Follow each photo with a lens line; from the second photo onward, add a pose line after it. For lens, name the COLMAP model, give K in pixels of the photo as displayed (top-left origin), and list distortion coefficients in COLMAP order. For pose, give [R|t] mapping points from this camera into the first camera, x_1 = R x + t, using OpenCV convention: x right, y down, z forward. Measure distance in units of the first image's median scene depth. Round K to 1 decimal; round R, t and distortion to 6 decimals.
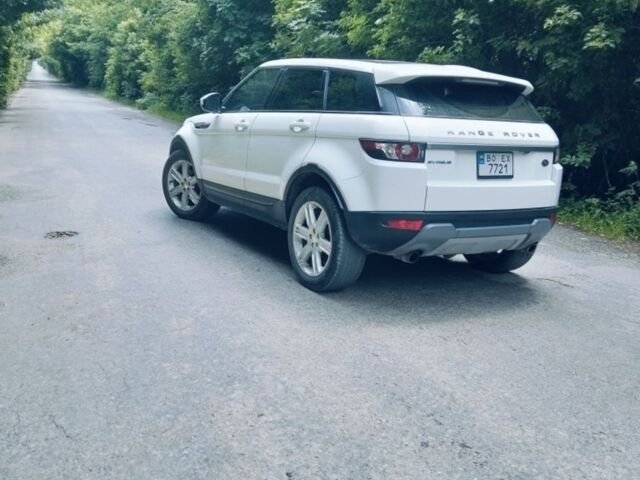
lens RADIAL K [[645.6, 0, 318.3], [0, 645.6, 250.8], [0, 0, 1]] dist [0.120615, -0.256662]
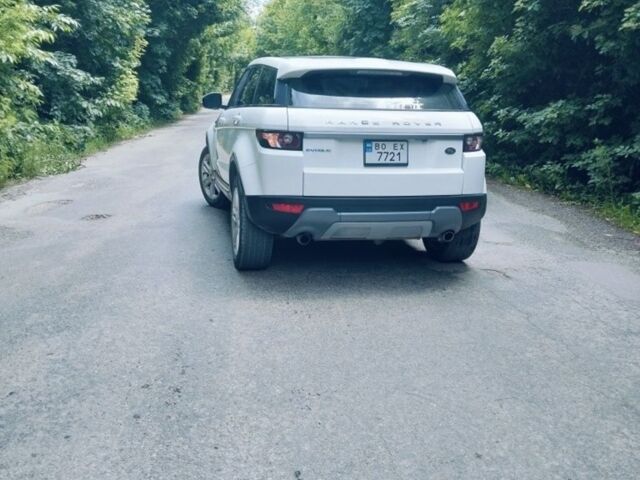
lens RADIAL K [[645.6, 0, 318.3], [0, 645.6, 250.8], [0, 0, 1]] dist [0.120615, -0.256662]
pose [[0.955265, 0.034905, -0.293685, 0.480856], [-0.034308, 0.999385, 0.007188, 0.020549], [0.293755, 0.003209, 0.955875, -0.019602]]
